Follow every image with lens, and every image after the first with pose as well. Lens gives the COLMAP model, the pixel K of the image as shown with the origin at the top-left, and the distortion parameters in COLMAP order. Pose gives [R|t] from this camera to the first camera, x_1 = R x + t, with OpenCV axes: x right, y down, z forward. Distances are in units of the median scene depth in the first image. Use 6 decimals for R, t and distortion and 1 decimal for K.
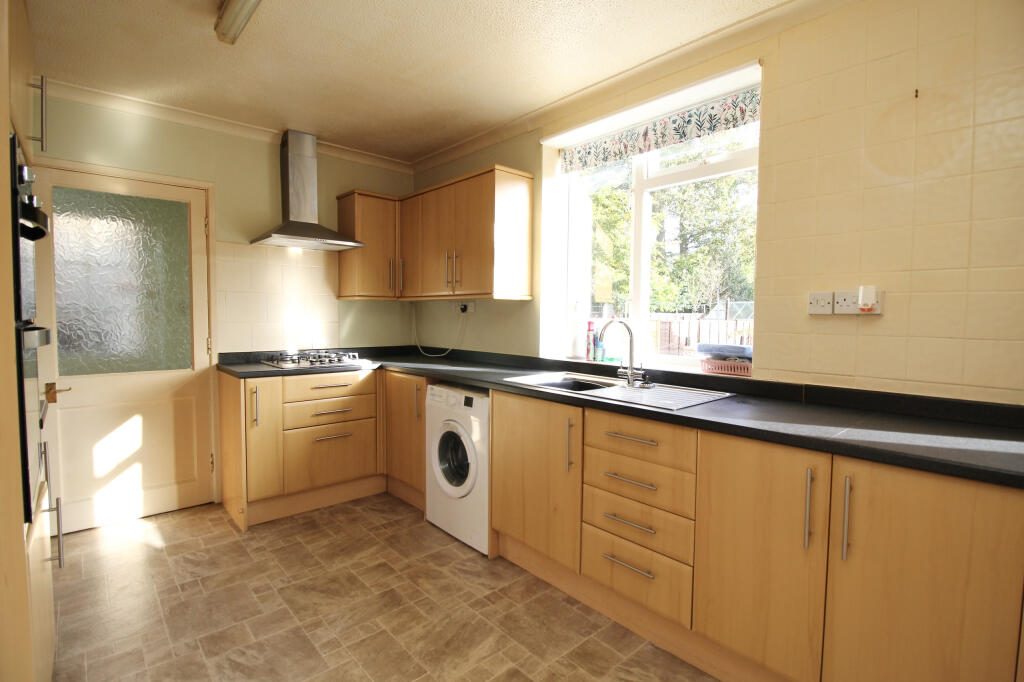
lens RADIAL K [[490.2, 0, 515.1], [0, 490.2, 346.7], [0, 0, 1]] dist [-0.011429, -0.000934]
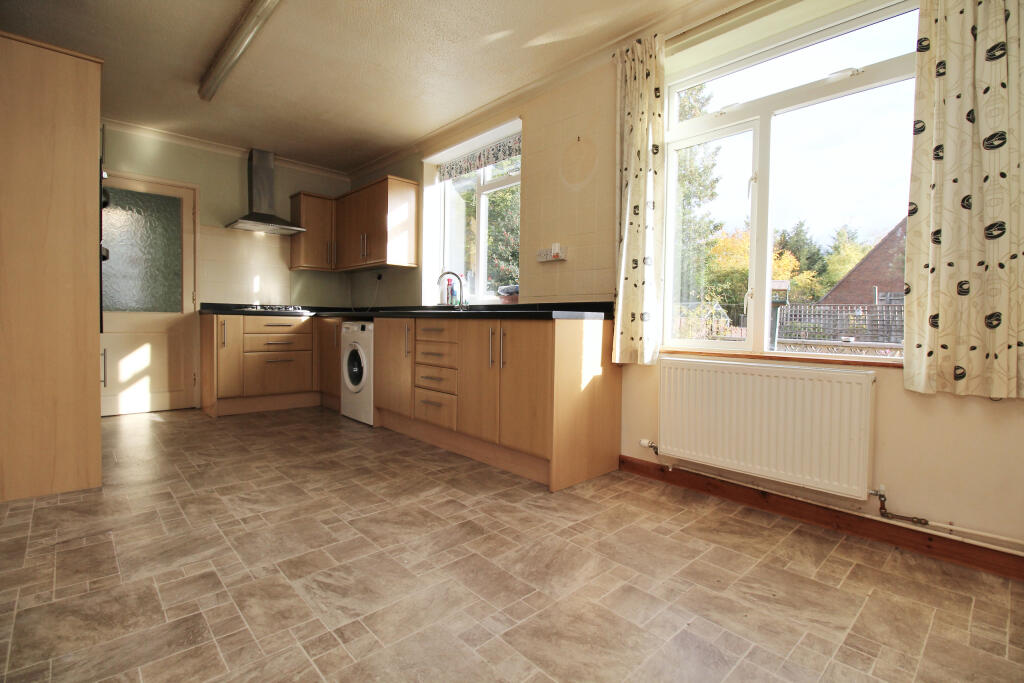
lens RADIAL K [[479.3, 0, 512.0], [0, 479.3, 341.5], [0, 0, 1]] dist [-0.003358, -0.000459]
pose [[0.999814, 0.007176, 0.017878, 0.298755], [-0.006812, 0.999770, -0.020323, 0.157583], [-0.018020, 0.020198, 0.999634, -0.443682]]
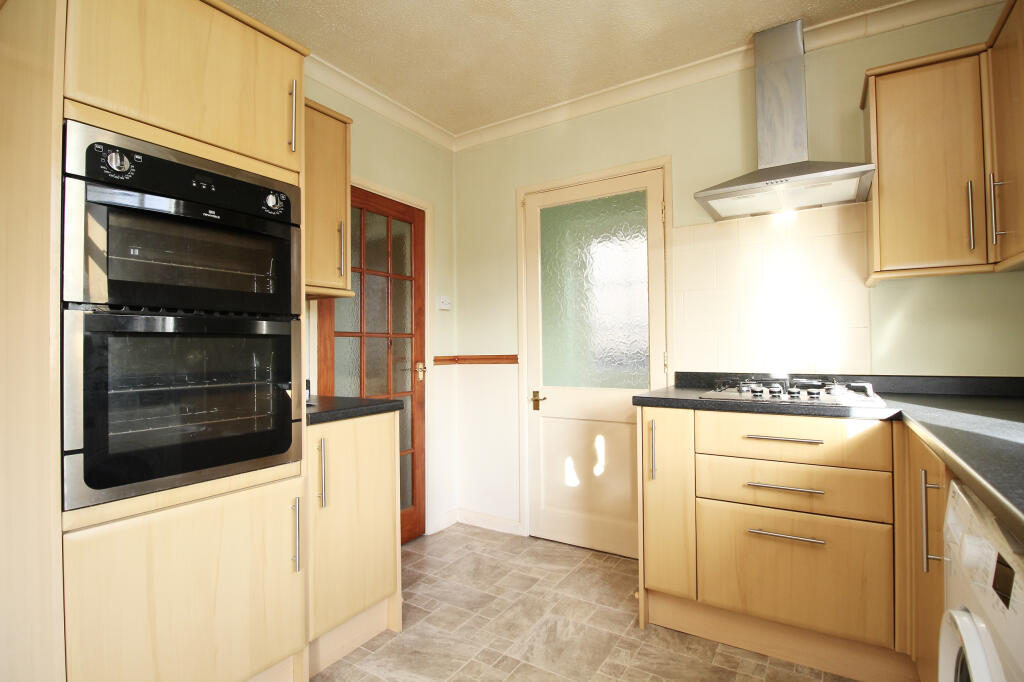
lens RADIAL K [[494.6, 0, 515.0], [0, 494.6, 337.2], [0, 0, 1]] dist [0.001303, -0.000452]
pose [[0.271846, -0.028348, -0.961923, 0.078846], [-0.042552, 0.998234, -0.041444, 0.002181], [0.961400, 0.052198, 0.270160, 0.572280]]
